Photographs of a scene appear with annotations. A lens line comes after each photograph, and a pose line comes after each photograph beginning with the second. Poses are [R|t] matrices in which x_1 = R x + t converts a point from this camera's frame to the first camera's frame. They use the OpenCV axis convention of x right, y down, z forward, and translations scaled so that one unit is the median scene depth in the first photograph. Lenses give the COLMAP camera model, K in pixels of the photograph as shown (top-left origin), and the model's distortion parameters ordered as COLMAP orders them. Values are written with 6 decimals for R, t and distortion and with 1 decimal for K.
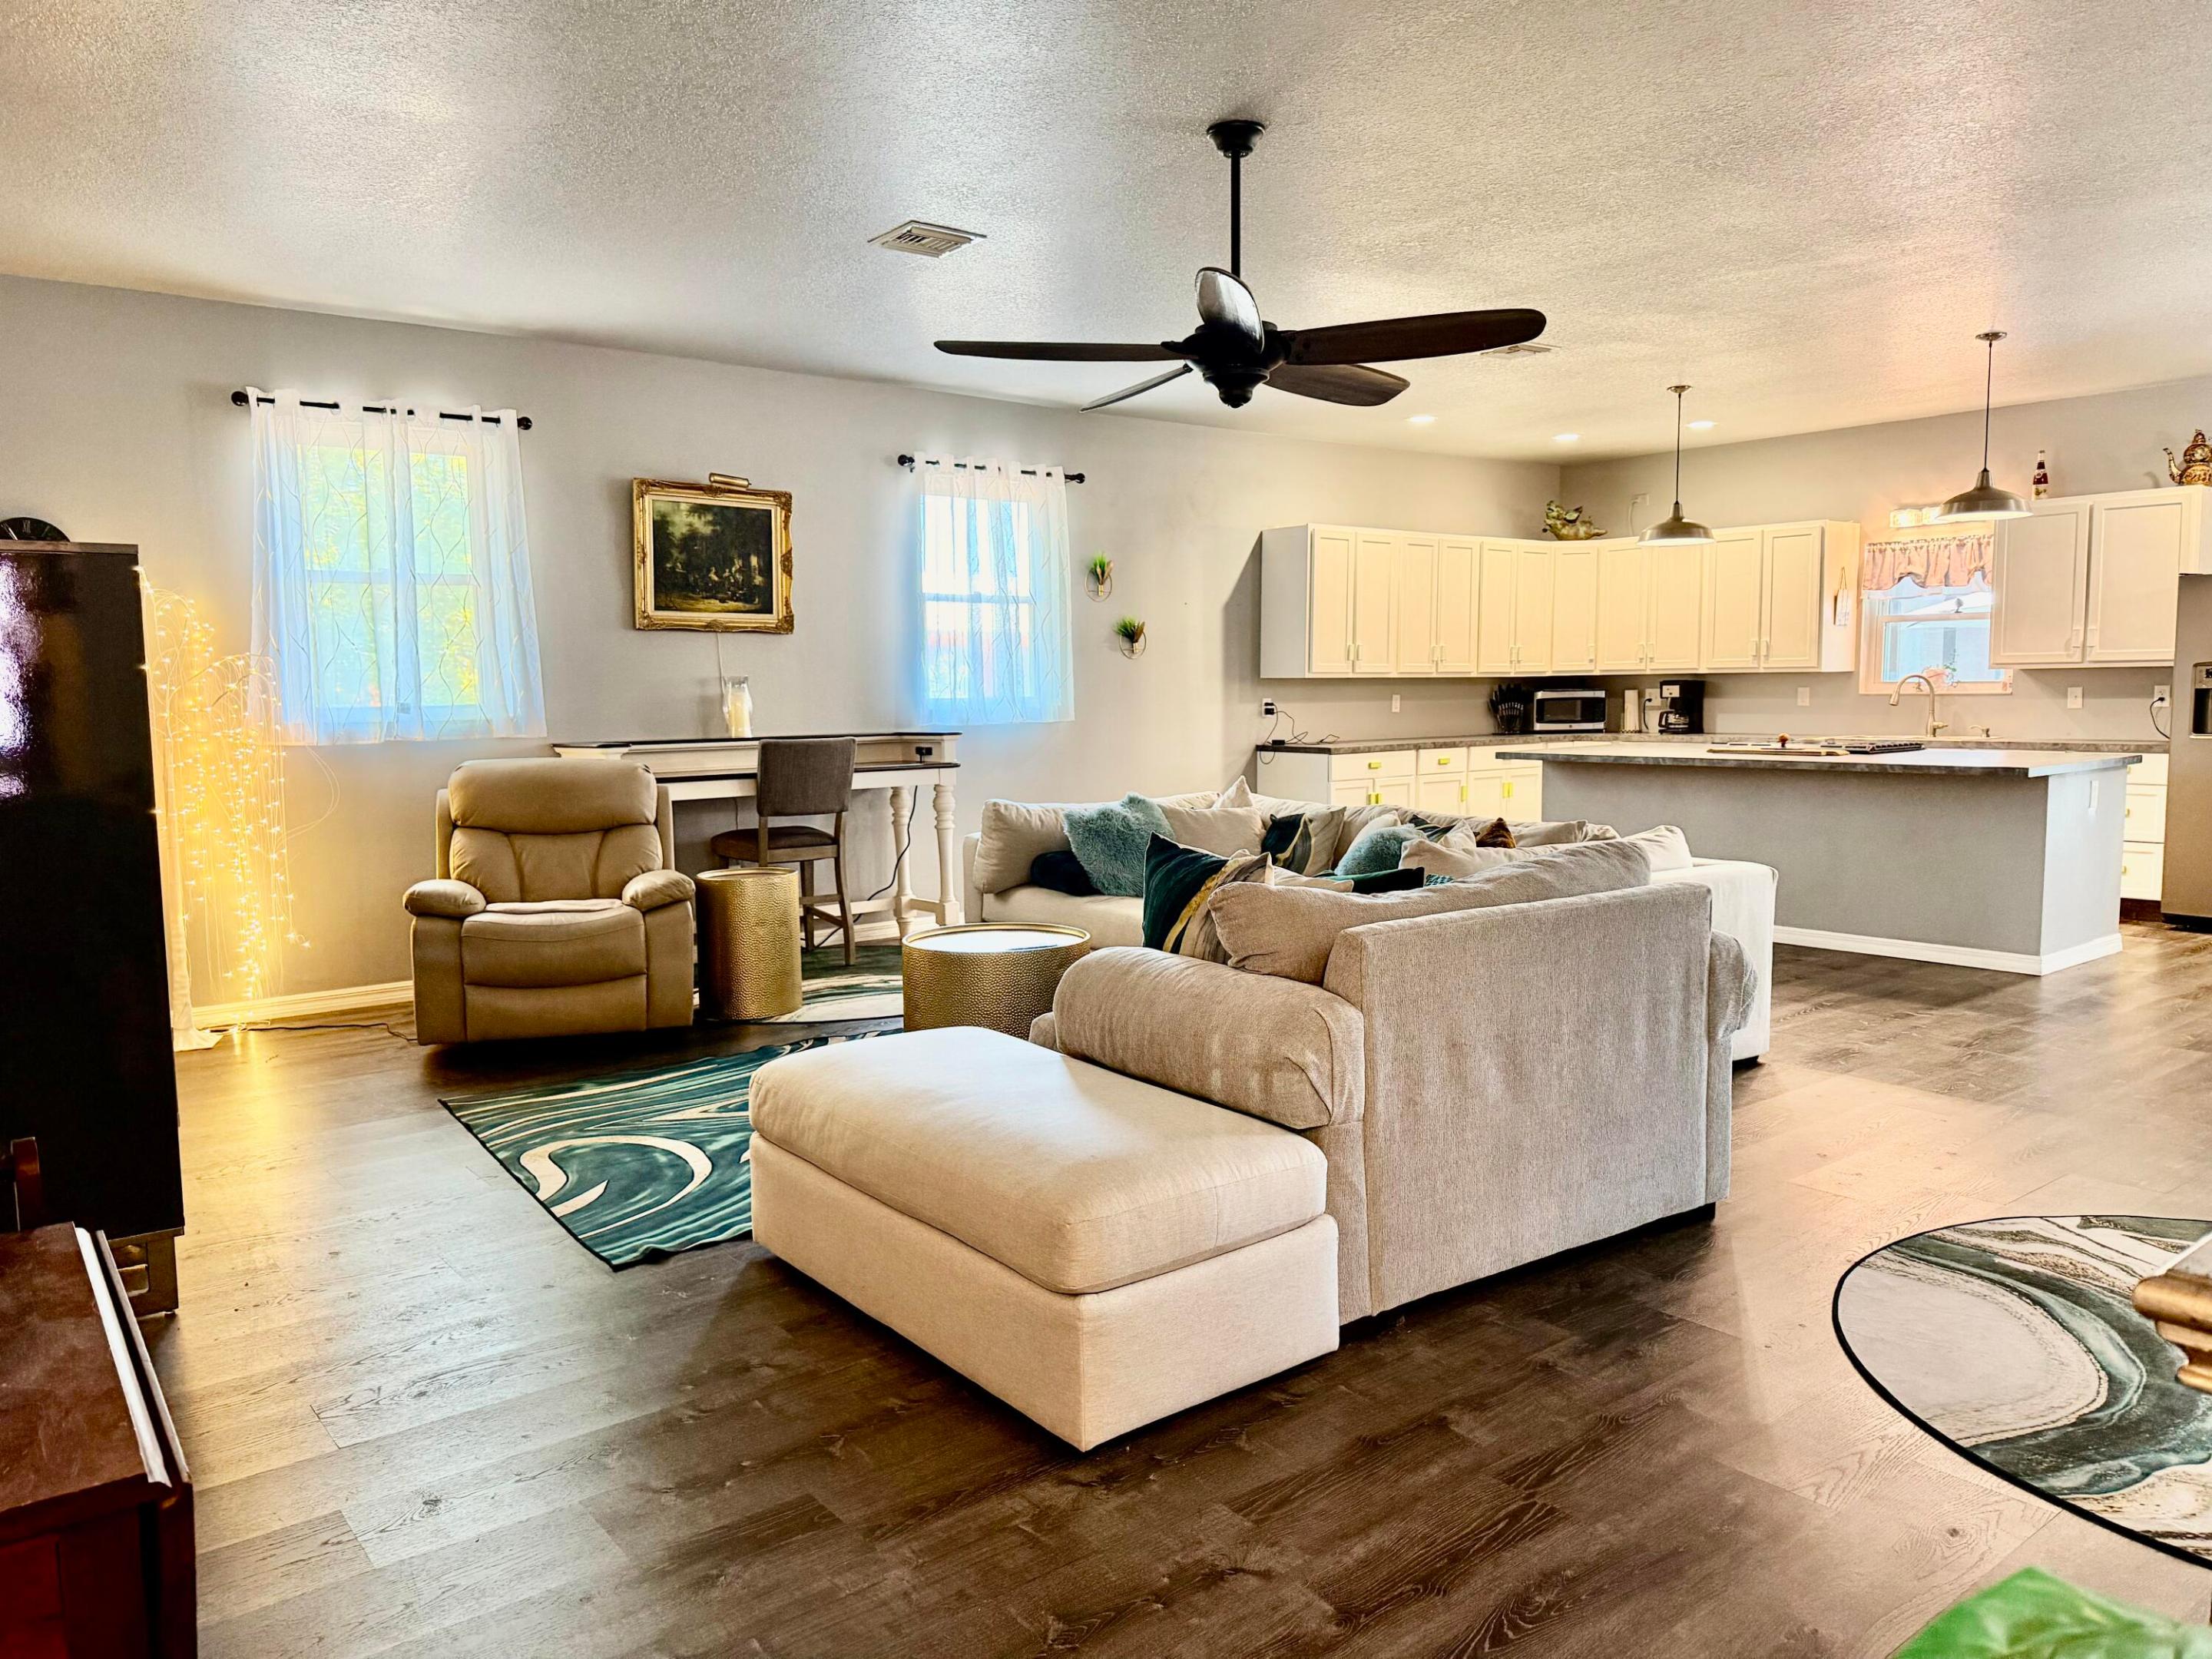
lens RADIAL K [[1551.9, 0, 1121.7], [0, 1551.9, 839.1], [0, 0, 1]] dist [0.069953, -0.085476]
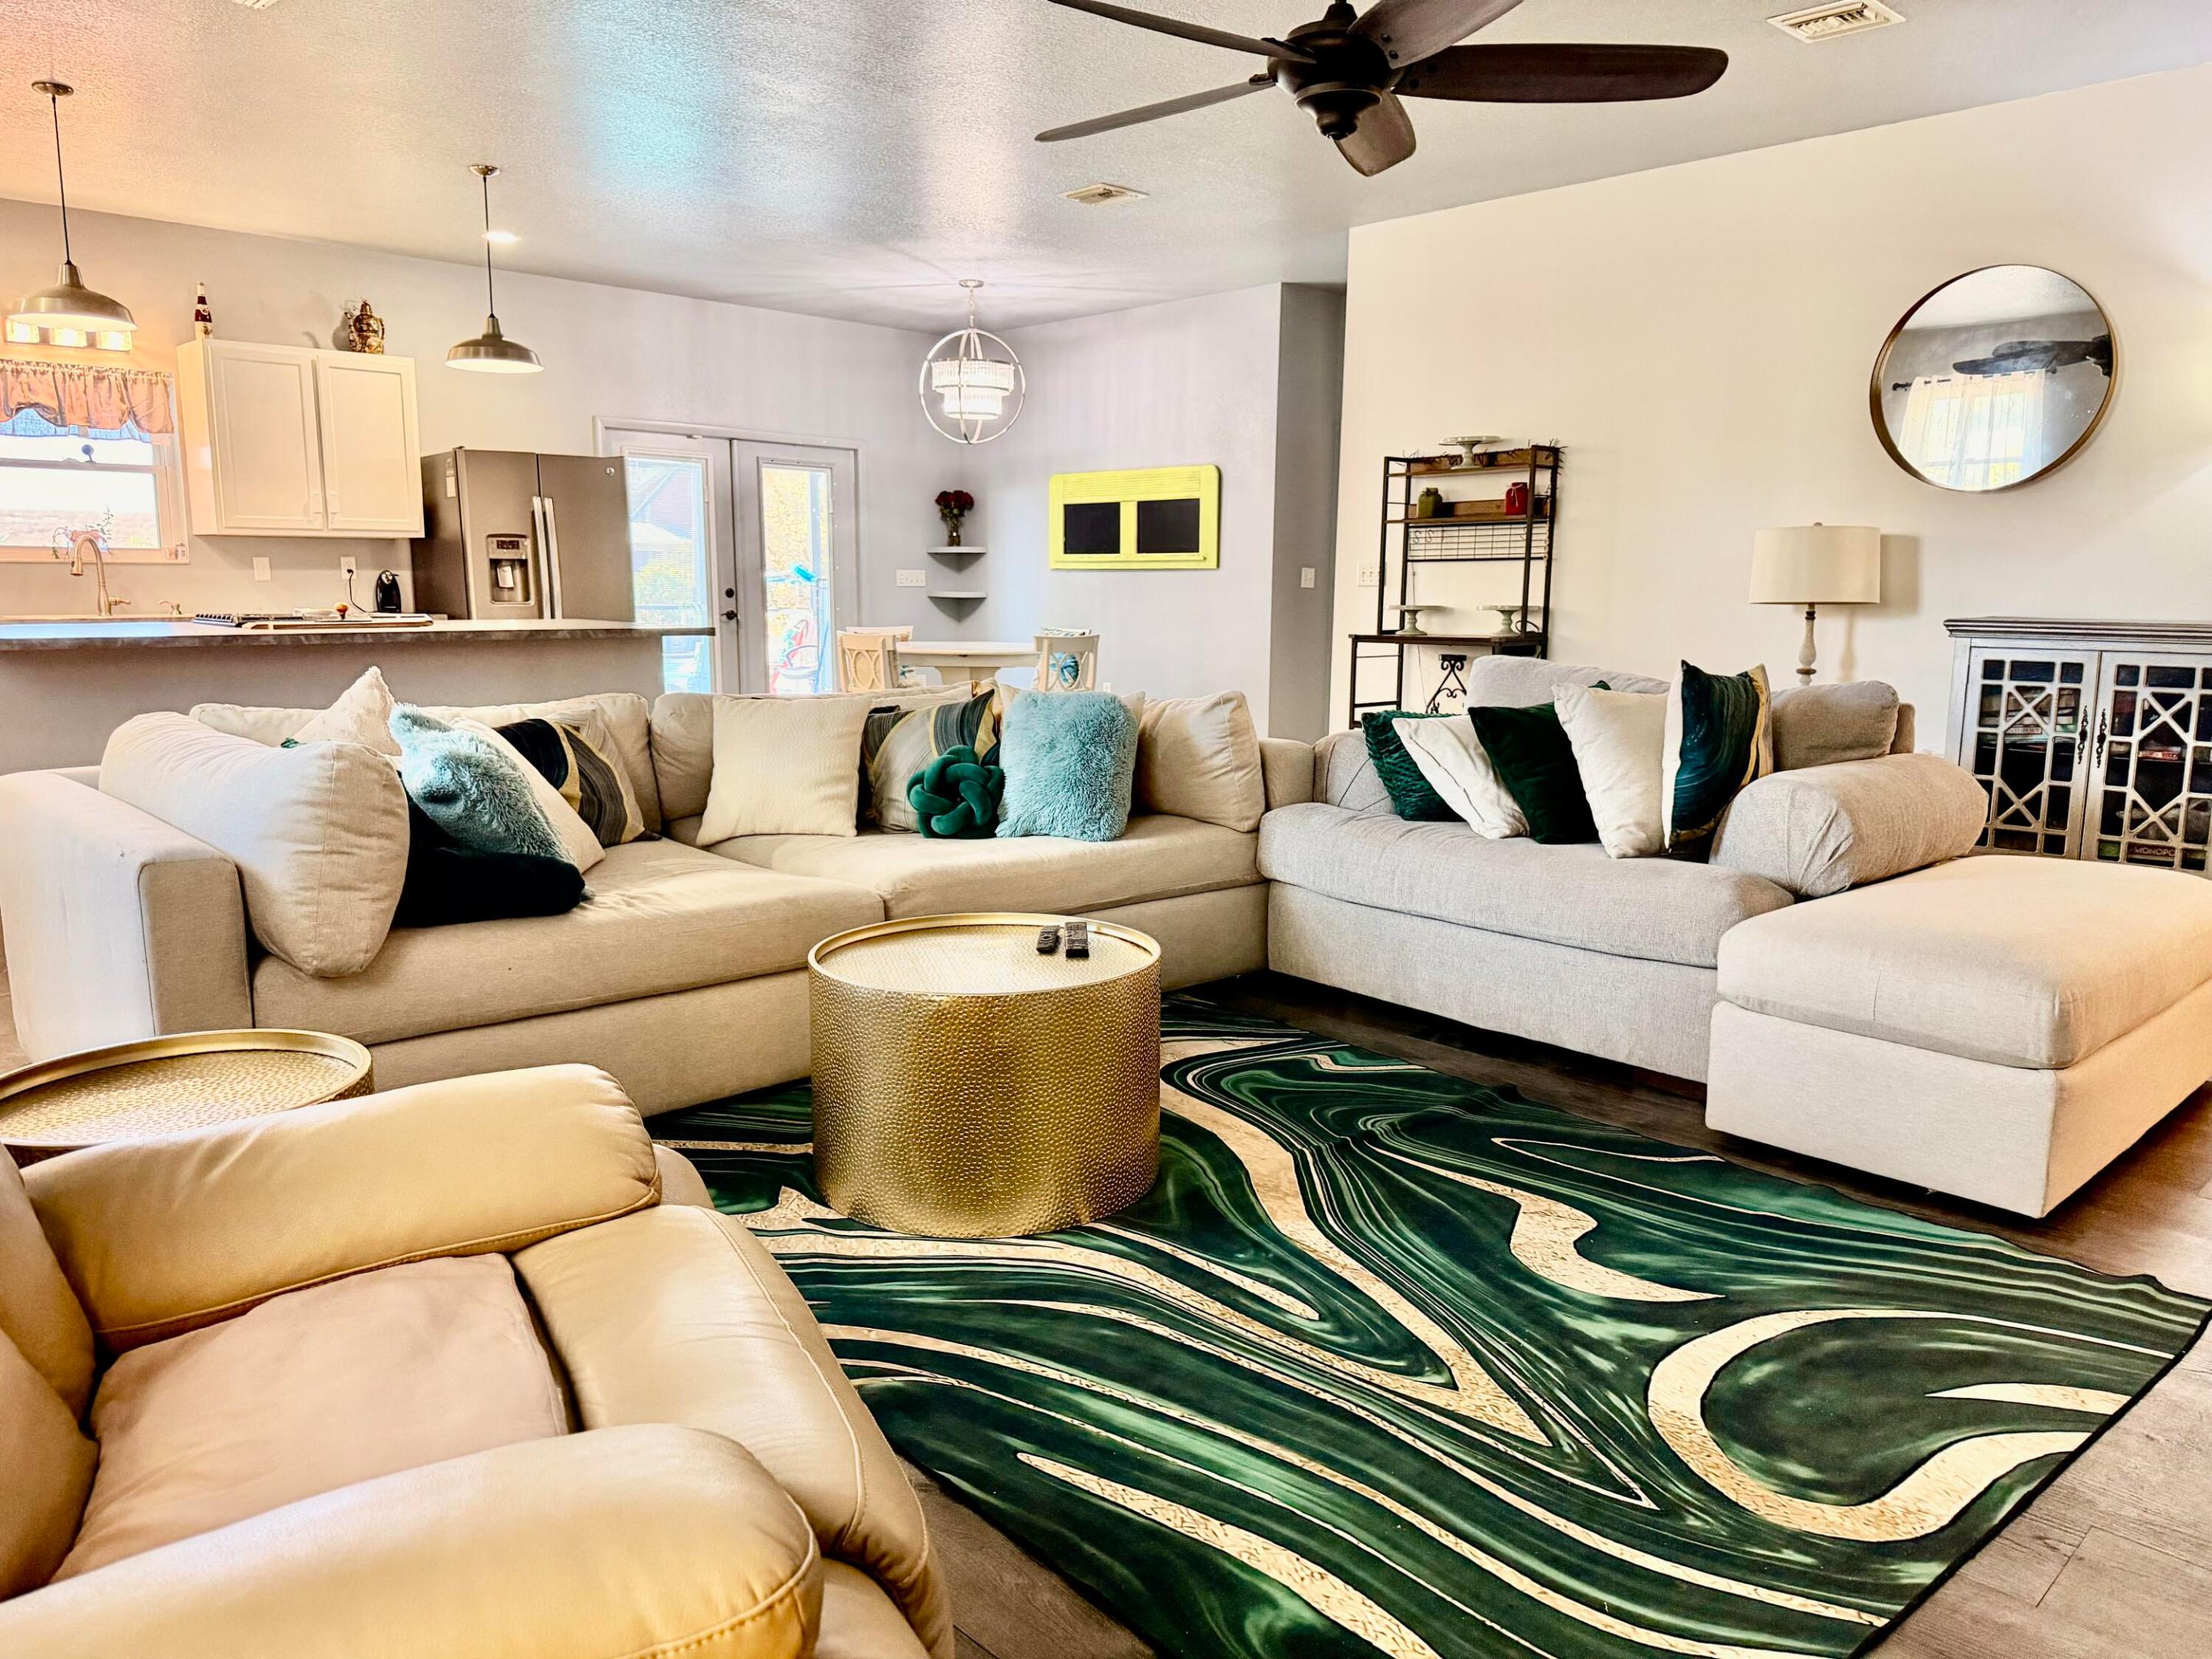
lens RADIAL K [[1551.9, 0, 1100.7], [0, 1551.9, 834.7], [0, 0, 1]] dist [0.069953, -0.085476]
pose [[-0.098016, -0.145492, 0.984492, -0.445807], [0.093803, 0.983501, 0.154684, -0.040208], [-0.990754, 0.107510, -0.082751, 0.732633]]
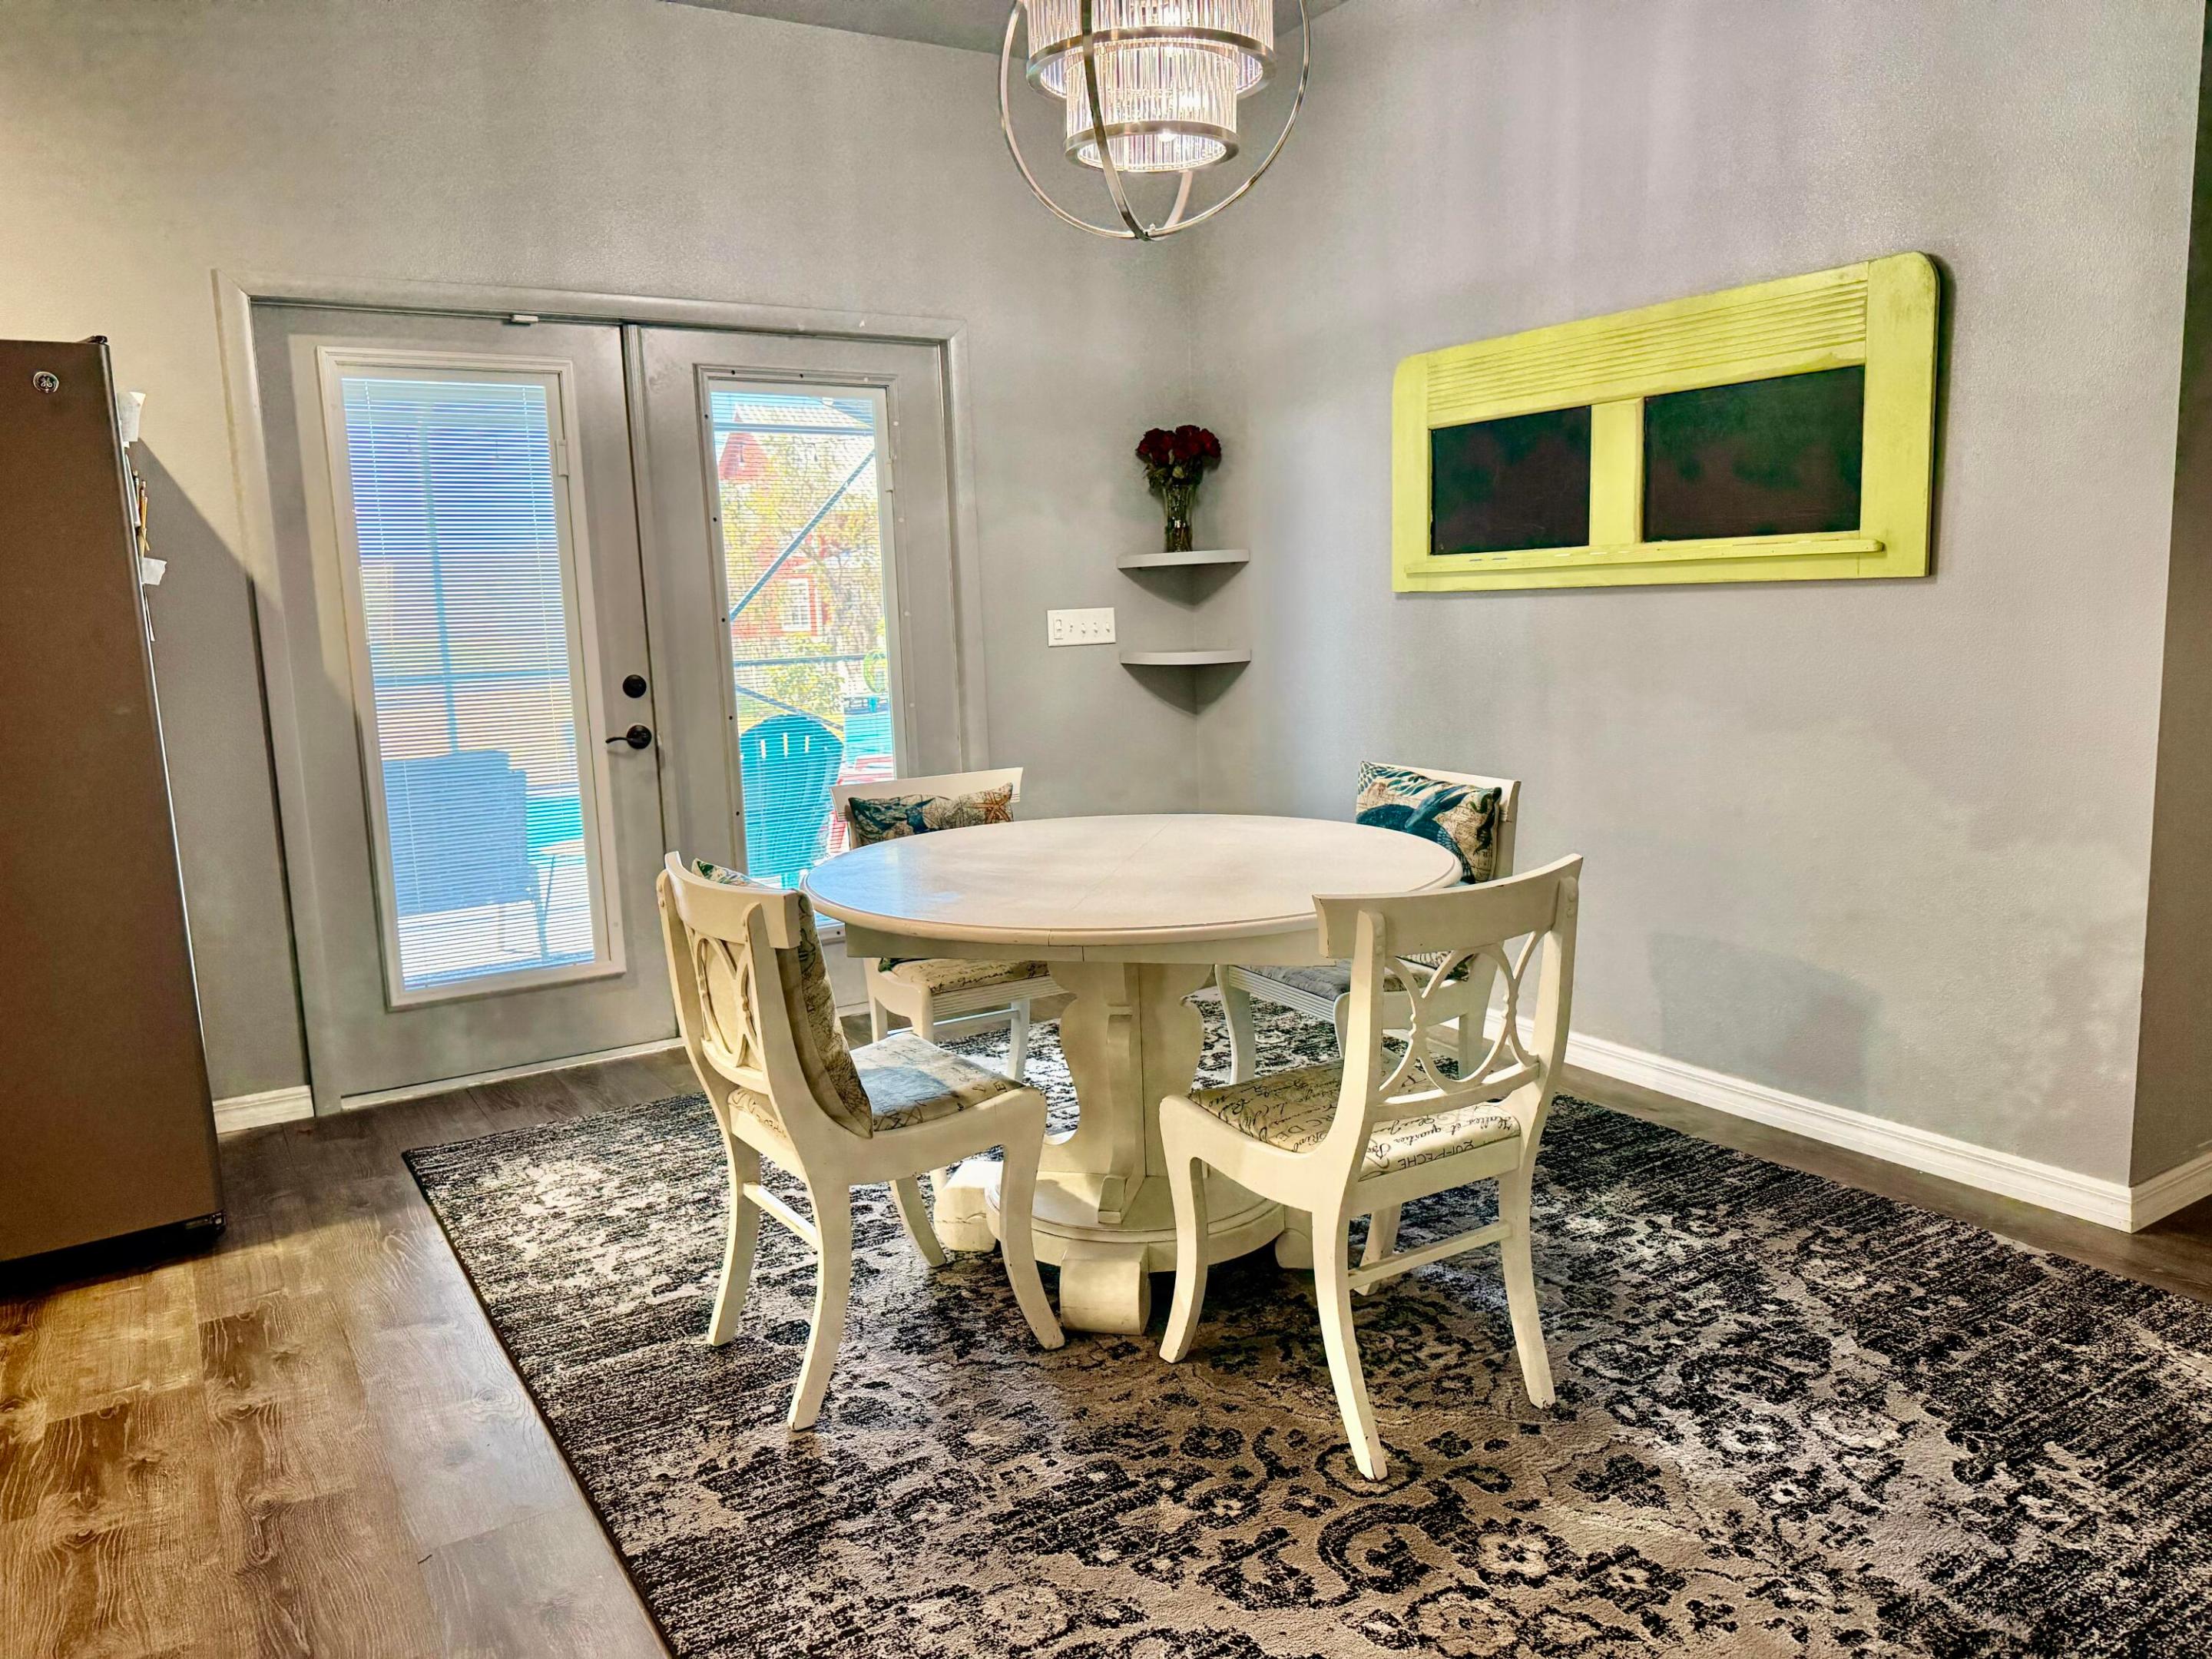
lens RADIAL K [[1551.9, 0, 1104.4], [0, 1551.9, 849.3], [0, 0, 1]] dist [0.069953, -0.085476]
pose [[0.123594, -0.150700, 0.980823, 0.410844], [0.132086, 0.982105, 0.134253, -0.063175], [-0.983503, 0.112960, 0.141287, 0.668868]]
